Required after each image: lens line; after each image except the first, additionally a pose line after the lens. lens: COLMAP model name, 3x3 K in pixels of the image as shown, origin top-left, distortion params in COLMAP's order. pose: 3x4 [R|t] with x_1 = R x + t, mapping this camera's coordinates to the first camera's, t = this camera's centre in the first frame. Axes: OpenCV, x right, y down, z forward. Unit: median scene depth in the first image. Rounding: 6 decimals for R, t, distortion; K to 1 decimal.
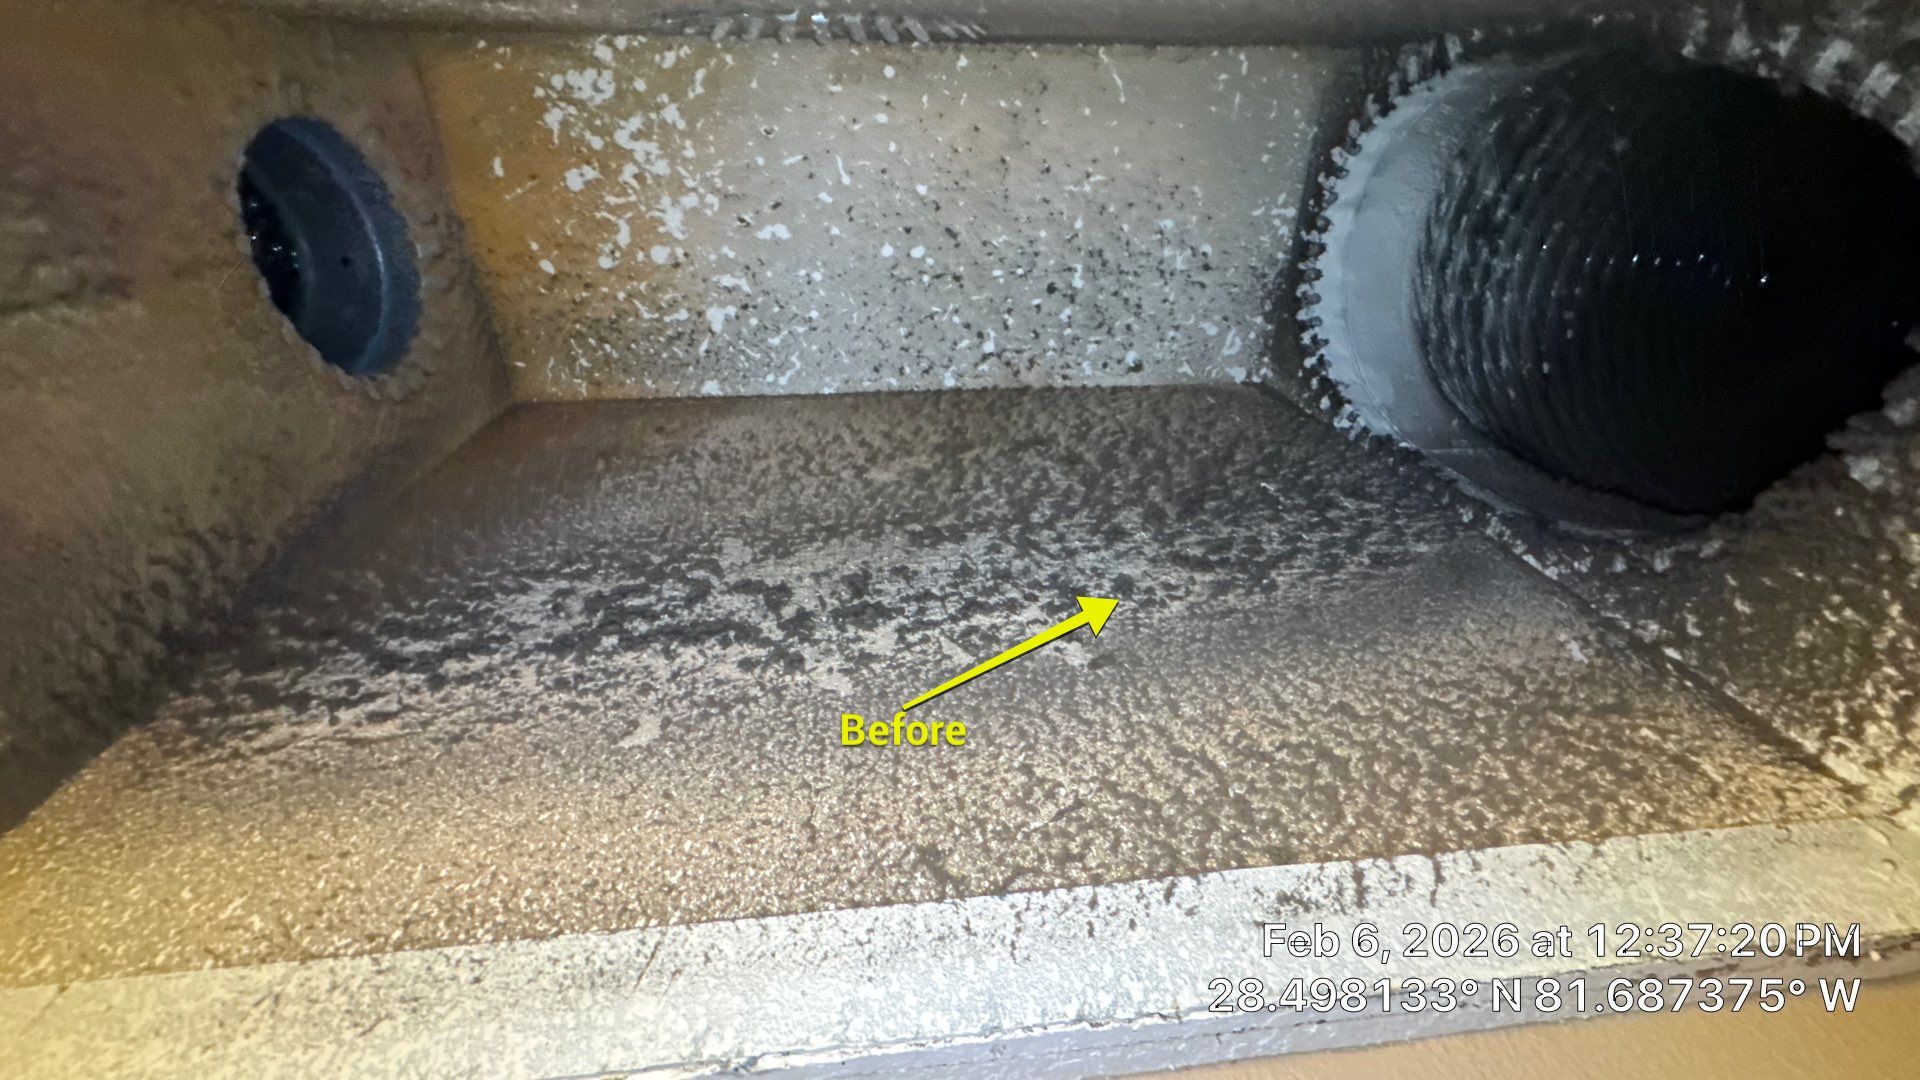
lens RADIAL K [[766.6, 0, 957.4], [0, 766.6, 540.8], [0, 0, 1]] dist [-0.003162, 0.000552]
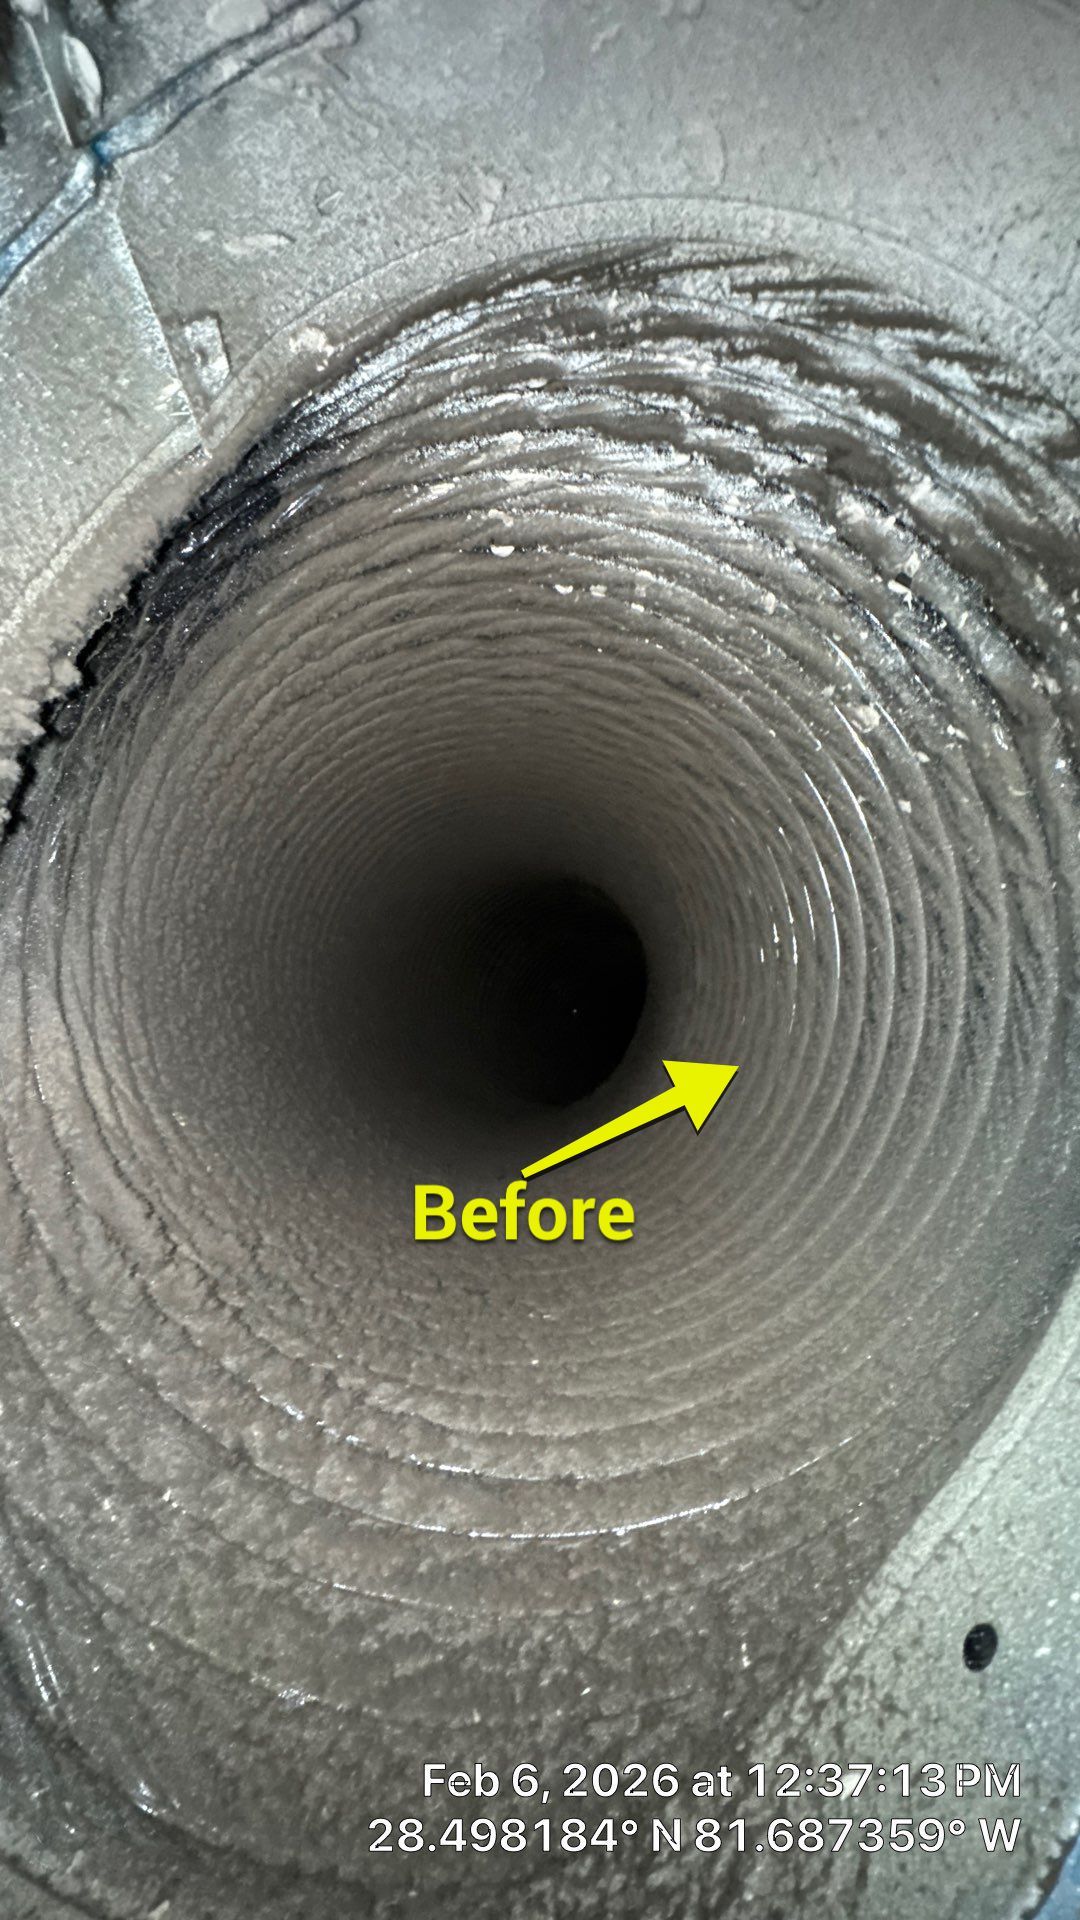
lens RADIAL K [[766.6, 0, 537.3], [0, 766.6, 958.5], [0, 0, 1]] dist [-0.003162, 0.000552]
pose [[-0.121502, 0.304349, 0.944780, 0.437677], [-0.991908, -0.001924, -0.126943, -0.215372], [-0.036817, -0.952559, 0.302120, 0.690675]]
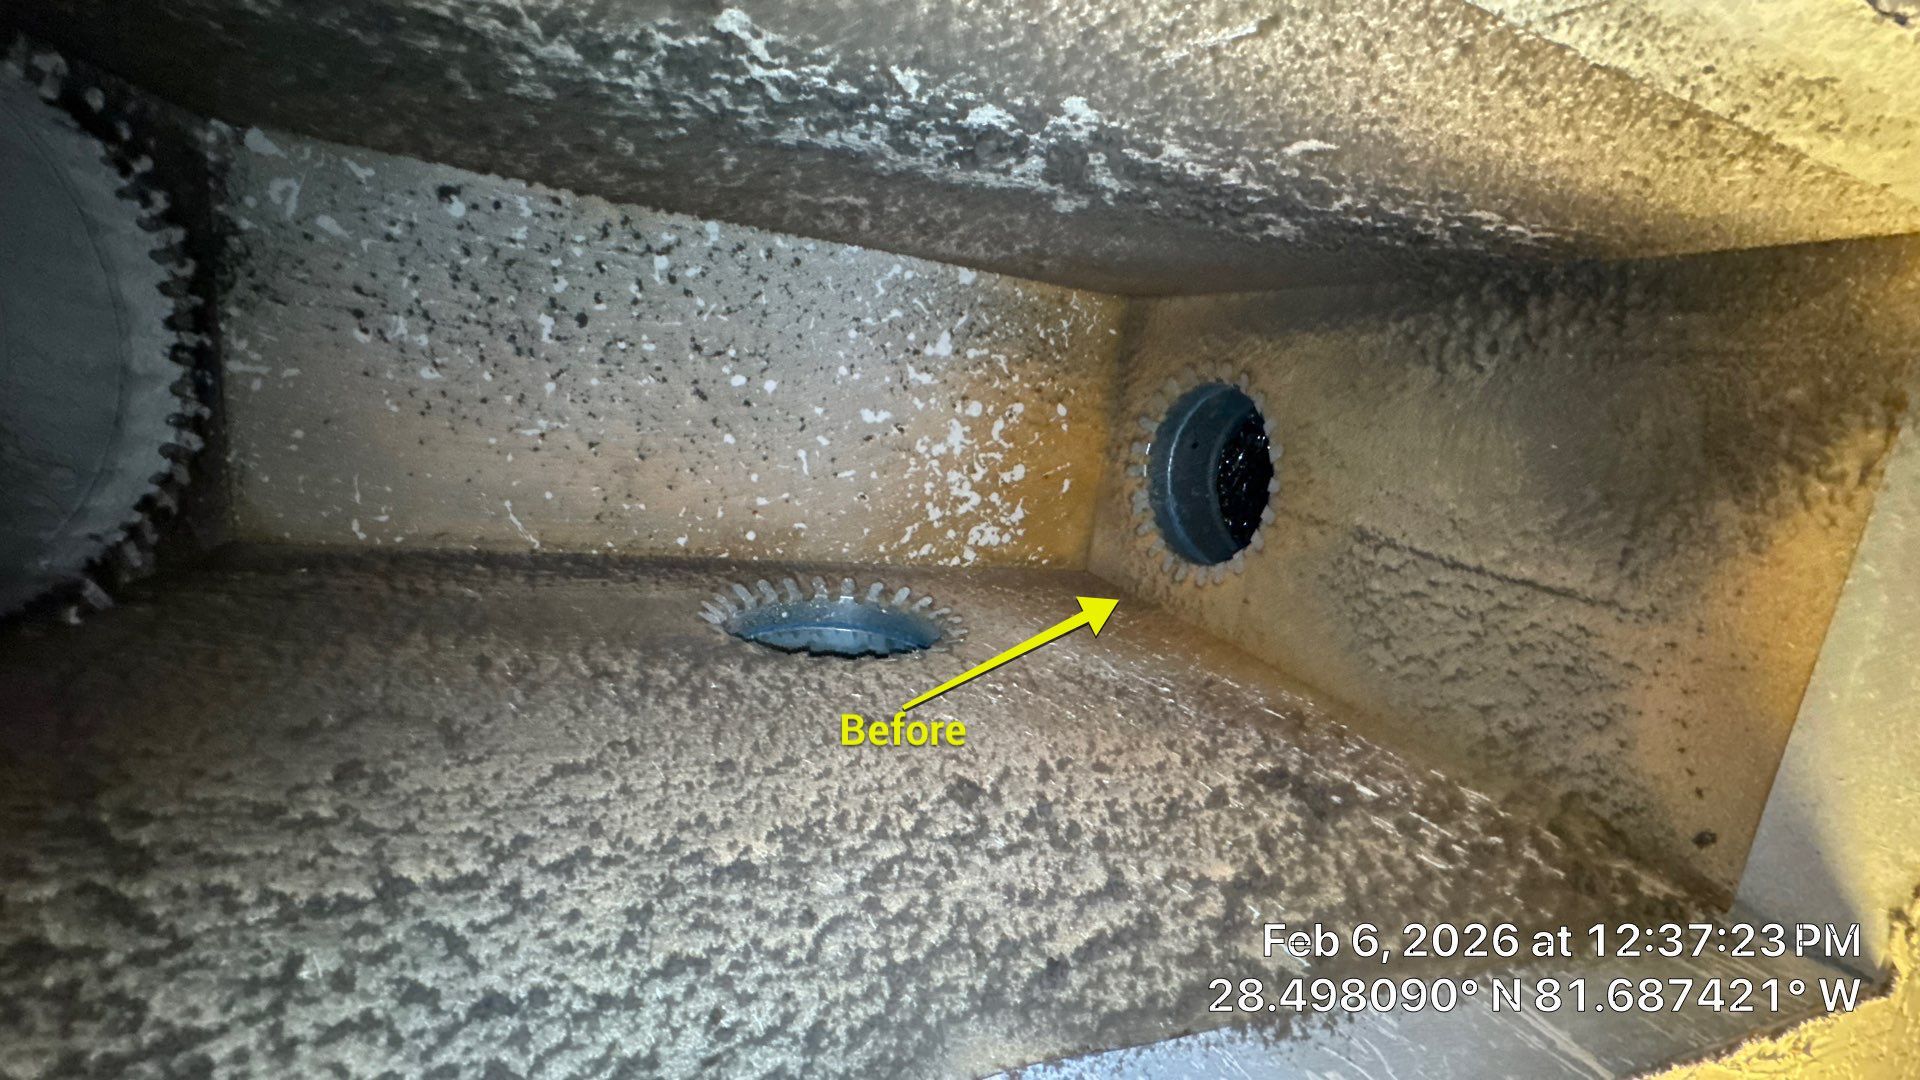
lens RADIAL K [[766.6, 0, 957.5], [0, 766.6, 538.4], [0, 0, 1]] dist [-0.003162, 0.000552]
pose [[-0.883109, -0.010941, -0.469040, 0.173360], [0.330602, -0.723868, -0.605573, 0.175136], [-0.332898, -0.689852, 0.642871, 0.160976]]
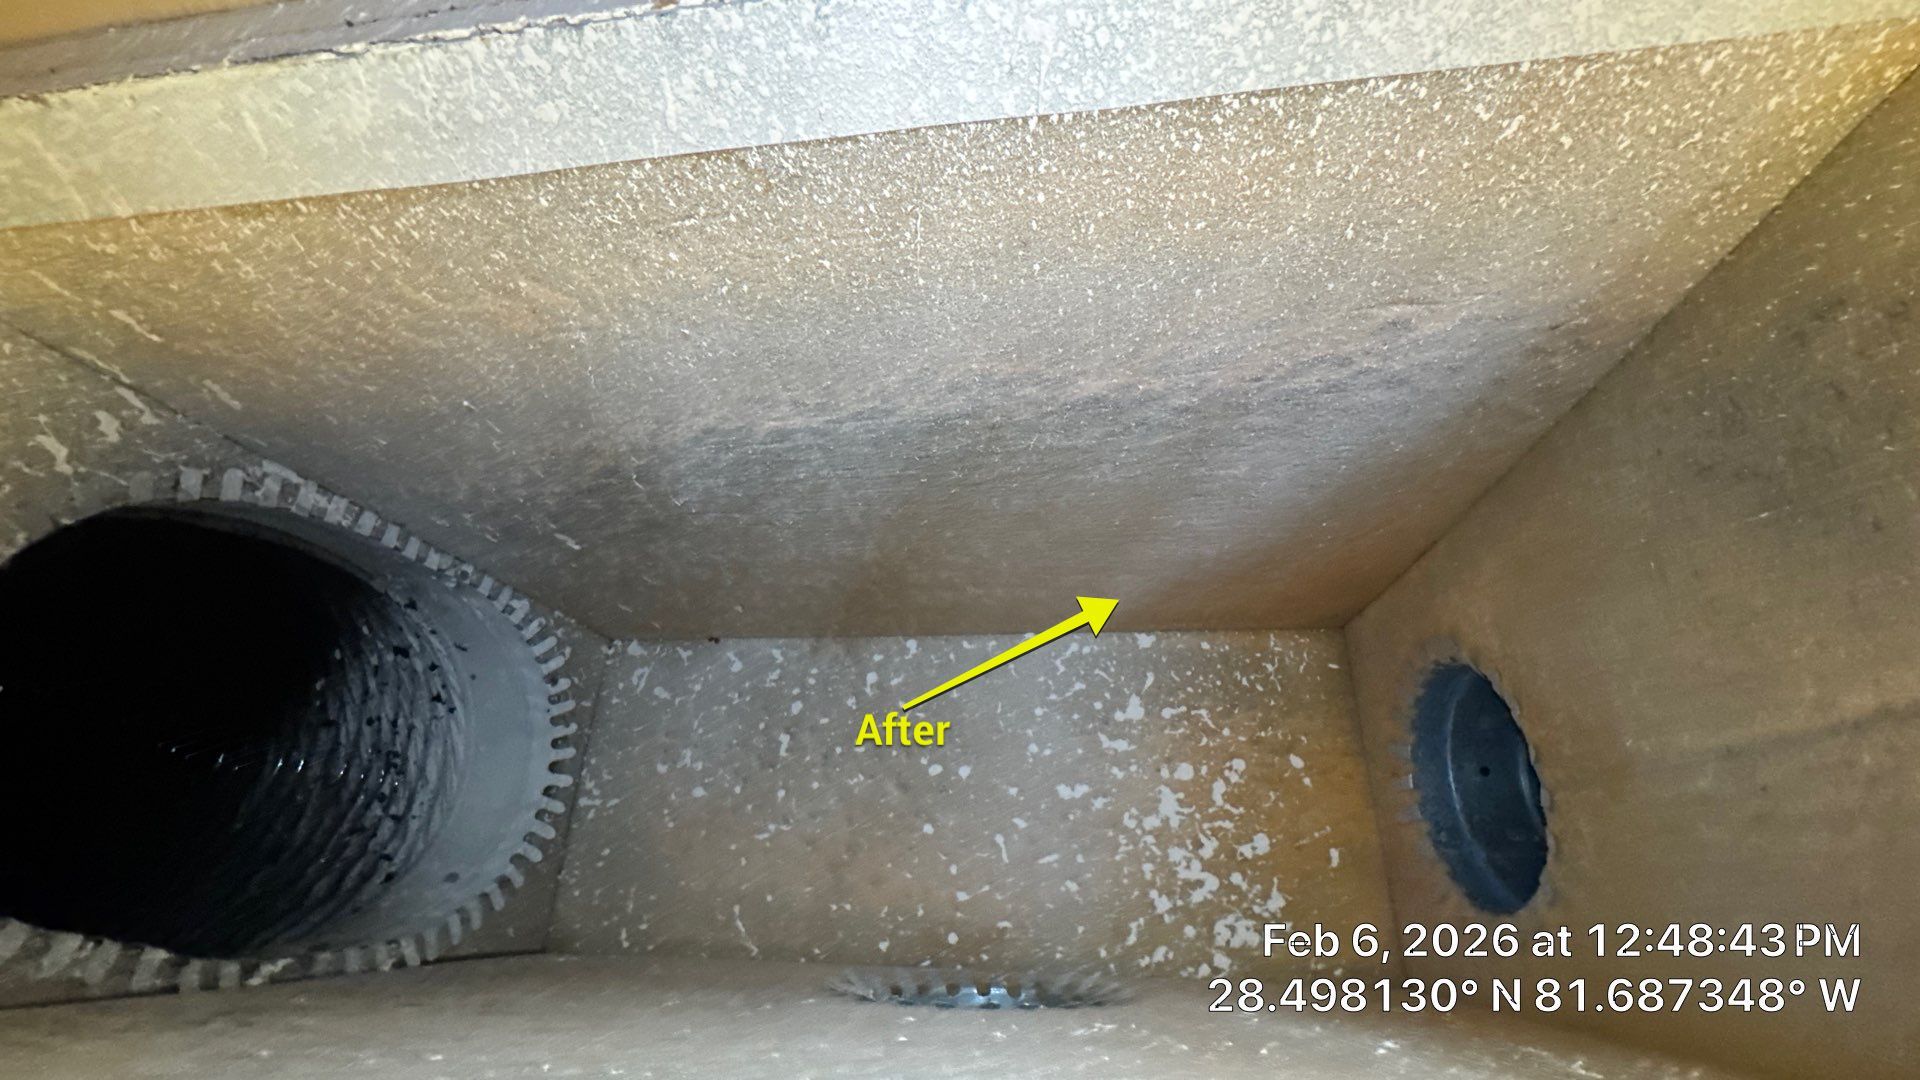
lens RADIAL K [[766.6, 0, 962.5], [0, 766.6, 538.7], [0, 0, 1]] dist [-0.003162, 0.000552]
pose [[-0.999465, -0.002790, 0.032581, -0.134198], [-0.000157, -0.995930, -0.090130, 0.028438], [0.032700, -0.090087, 0.995397, 0.003202]]
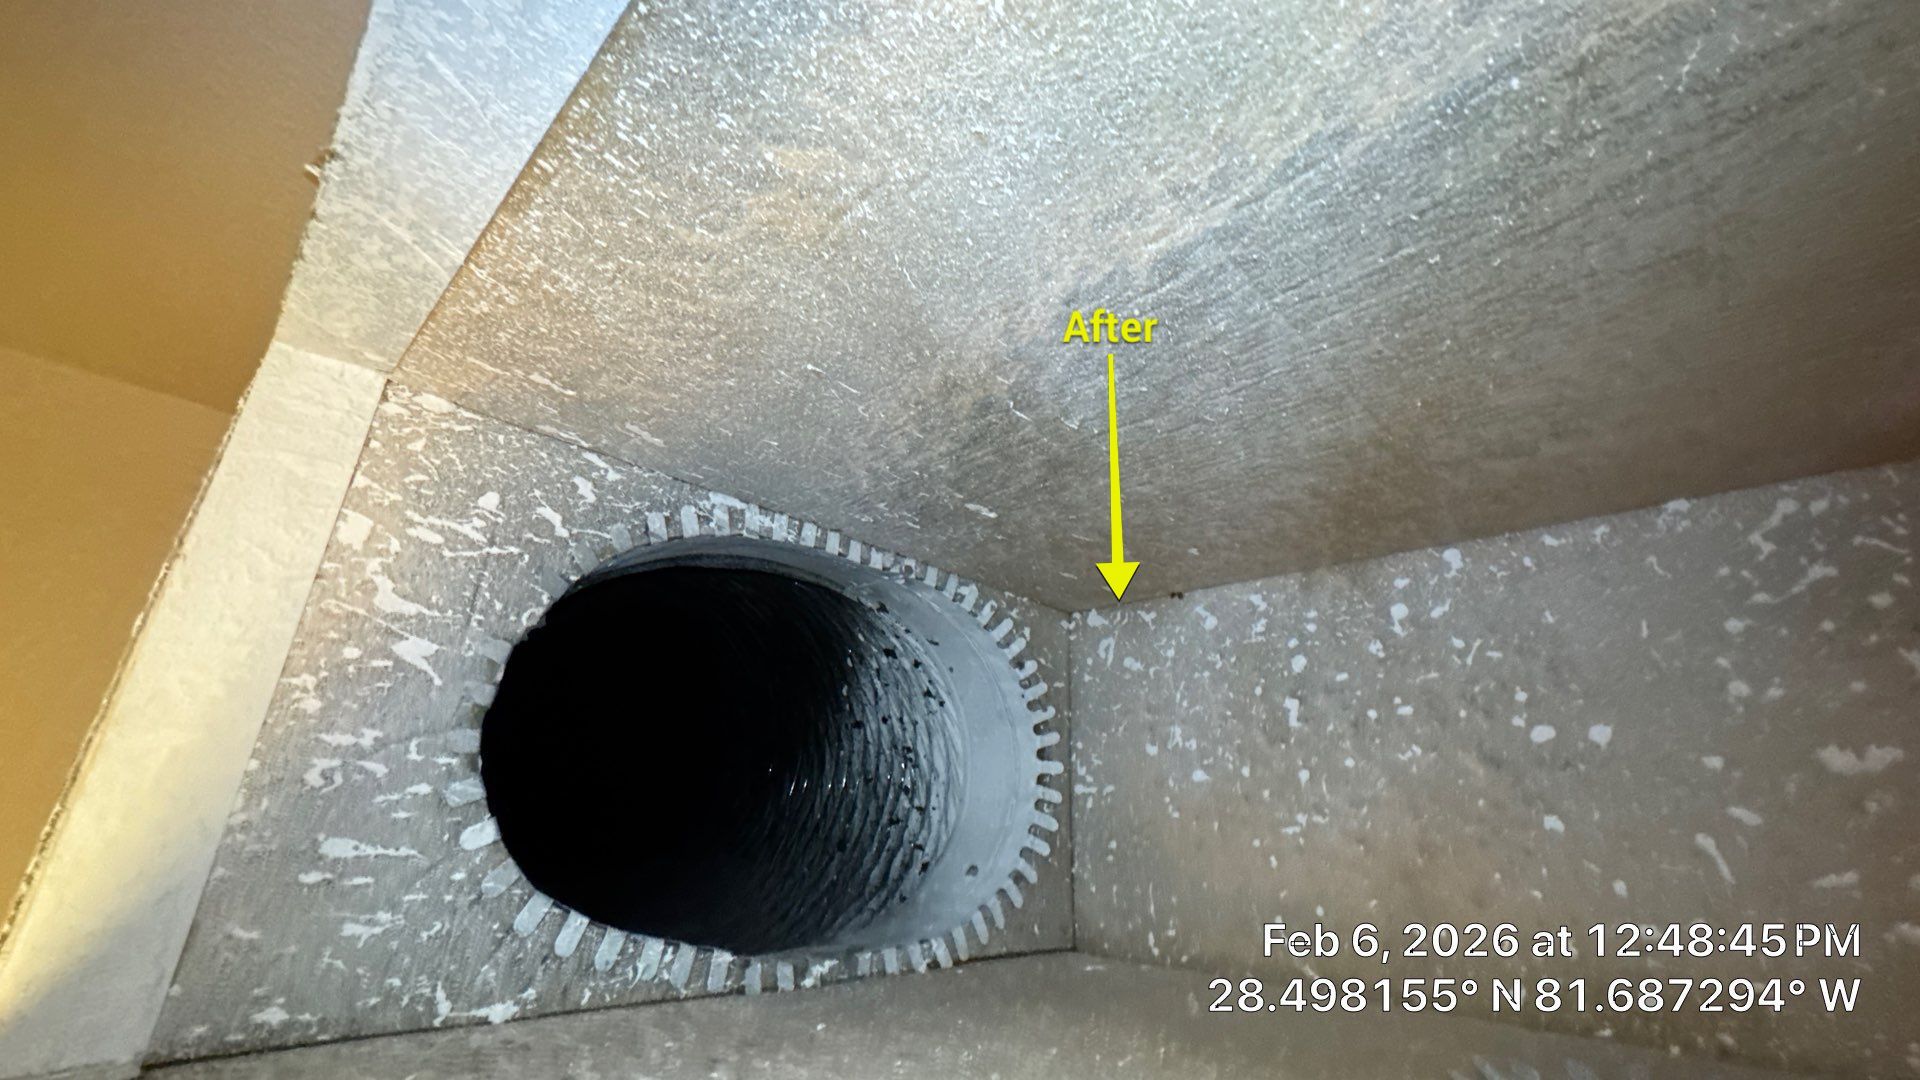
lens RADIAL K [[766.6, 0, 962.0], [0, 766.6, 540.9], [0, 0, 1]] dist [-0.003162, 0.000552]
pose [[-0.788995, 0.191886, 0.583667, -0.082672], [-0.275700, -0.959538, -0.057232, -0.036645], [0.549069, -0.206073, 0.809973, 0.227002]]
